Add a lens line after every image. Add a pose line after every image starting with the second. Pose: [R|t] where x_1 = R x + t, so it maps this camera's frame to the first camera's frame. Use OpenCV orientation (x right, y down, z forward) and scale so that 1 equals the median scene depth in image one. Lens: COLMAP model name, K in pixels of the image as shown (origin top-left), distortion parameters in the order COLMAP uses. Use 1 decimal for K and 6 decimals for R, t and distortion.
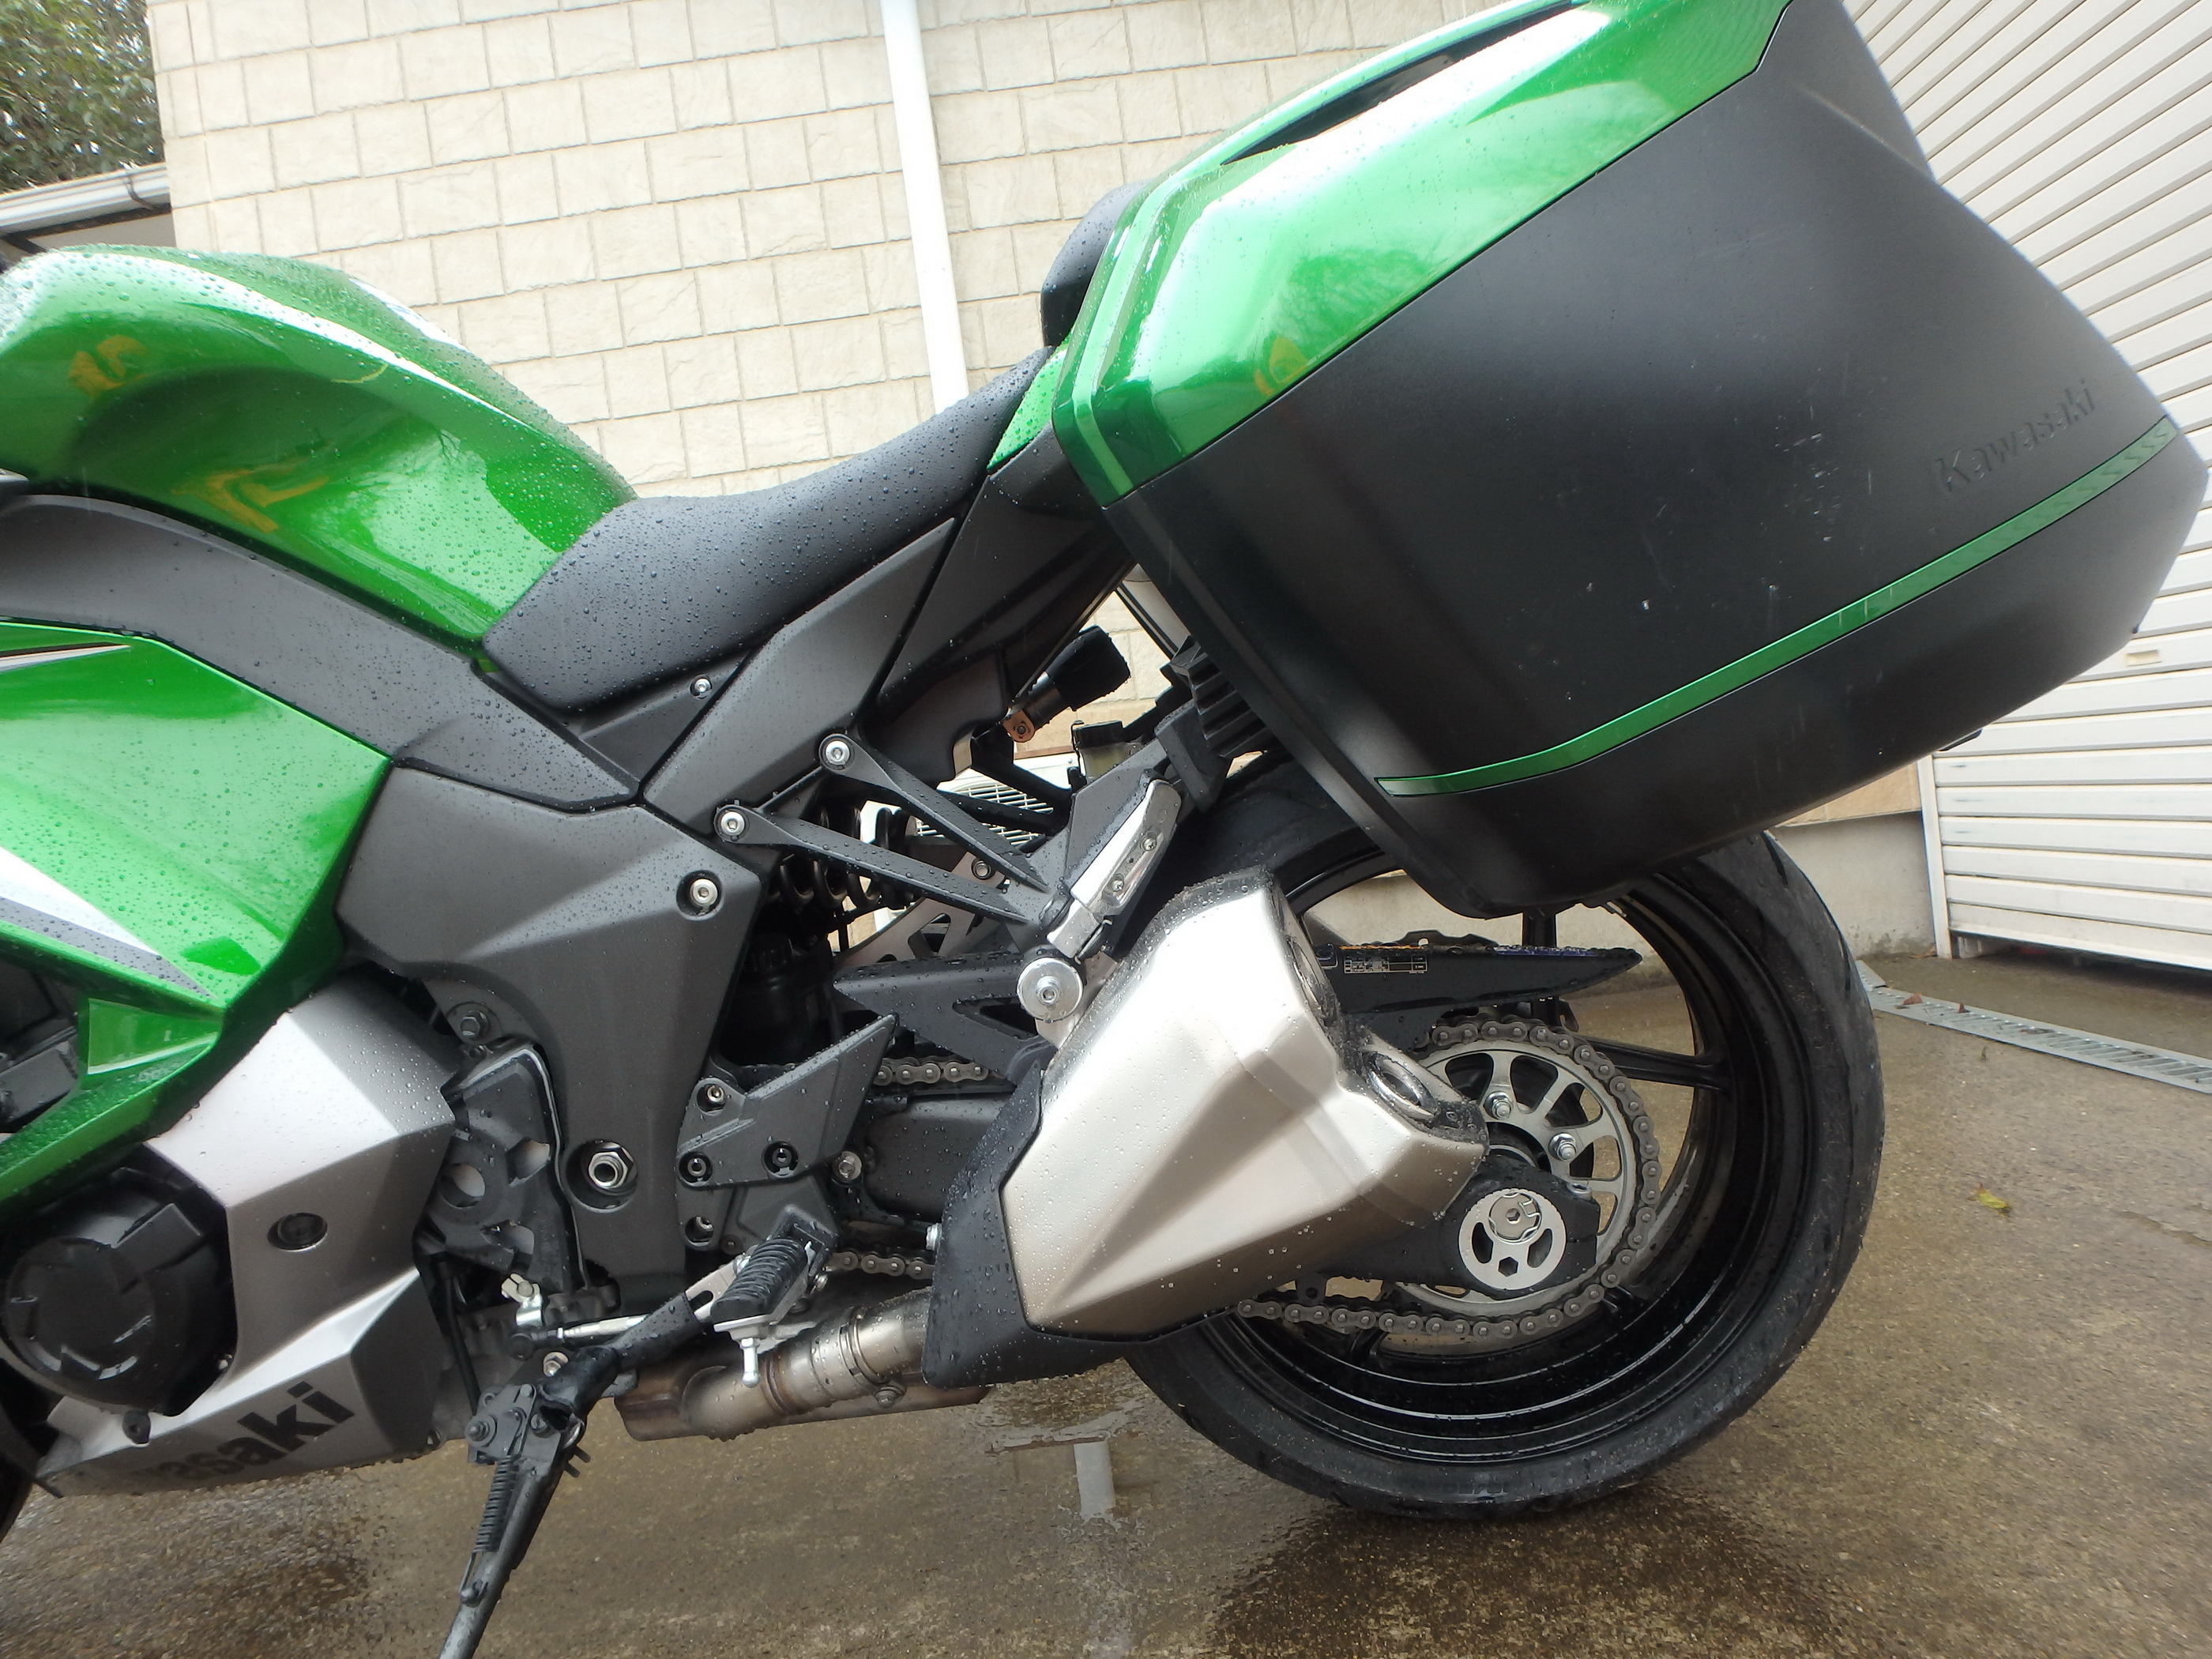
lens RADIAL K [[1353.9, 0, 1121.7], [0, 1353.9, 813.8], [0, 0, 1]] dist [-0.026342, 0.000622]
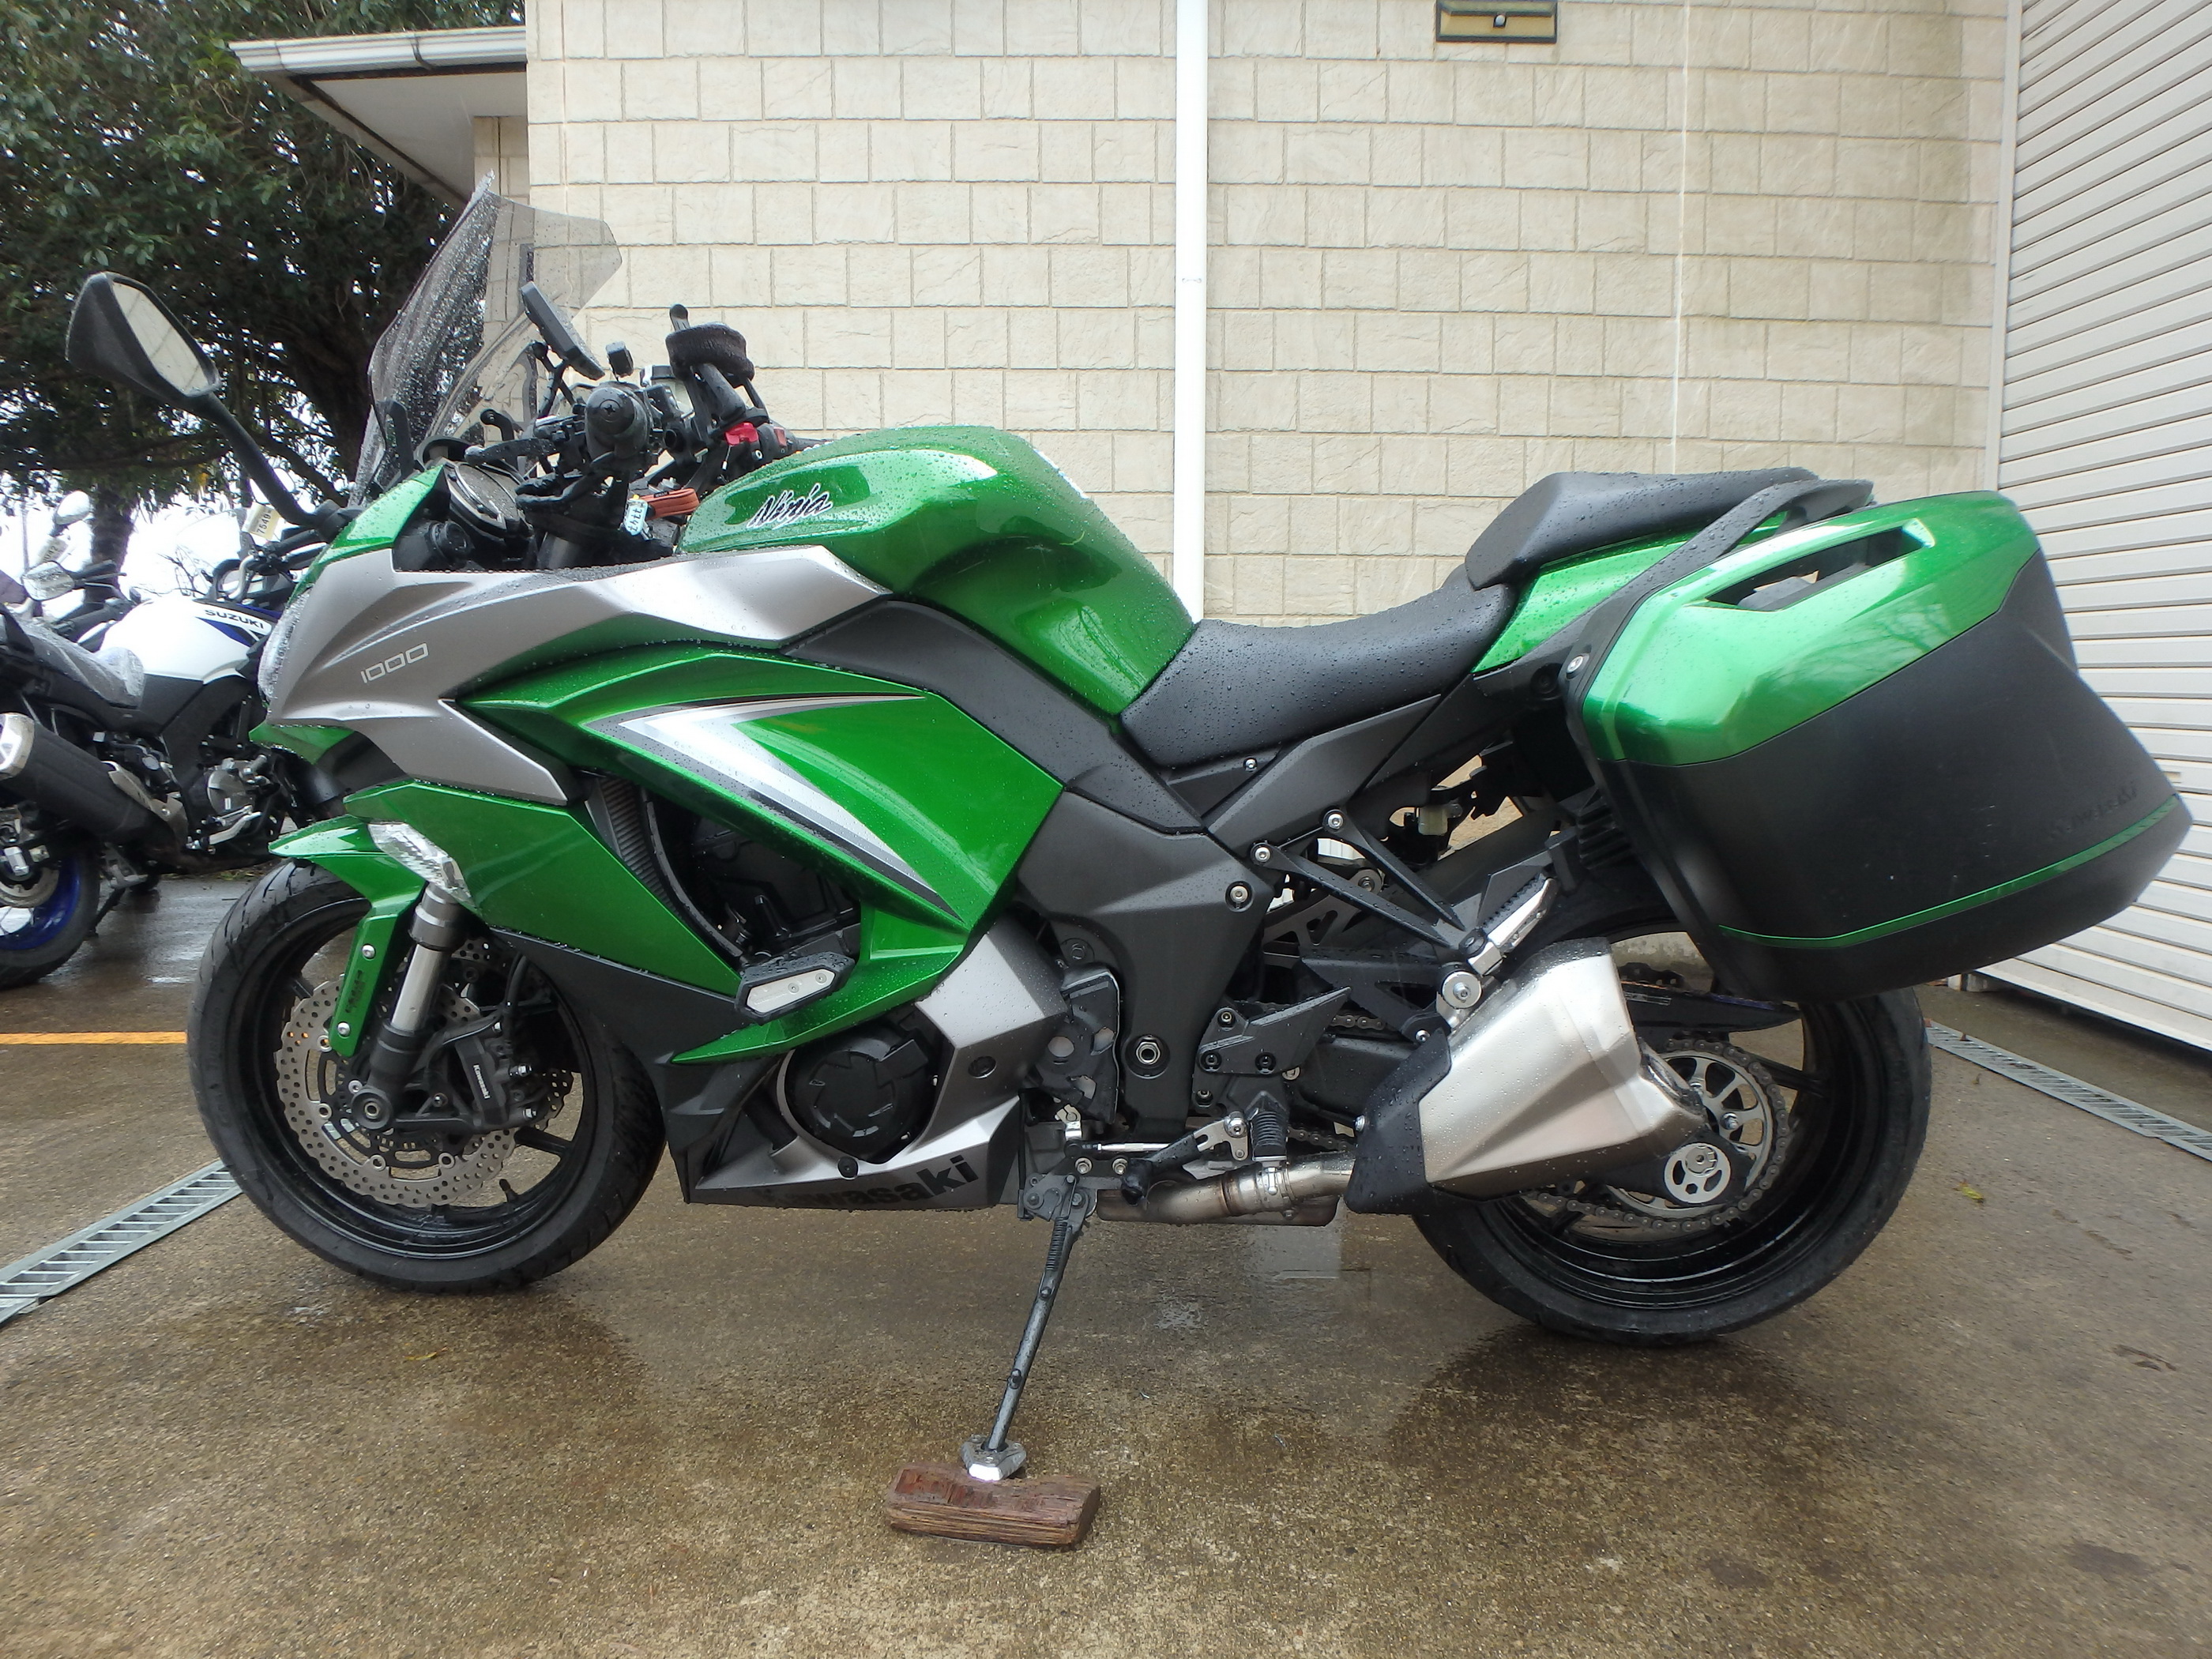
lens RADIAL K [[1355.0, 0, 1115.1], [0, 1355.0, 797.8], [0, 0, 1]] dist [-0.033785, 0.000907]
pose [[0.989651, 0.143355, -0.006389, -0.442111], [-0.142496, 0.987024, 0.074011, -0.147020], [0.016916, -0.072335, 0.997237, -0.577492]]
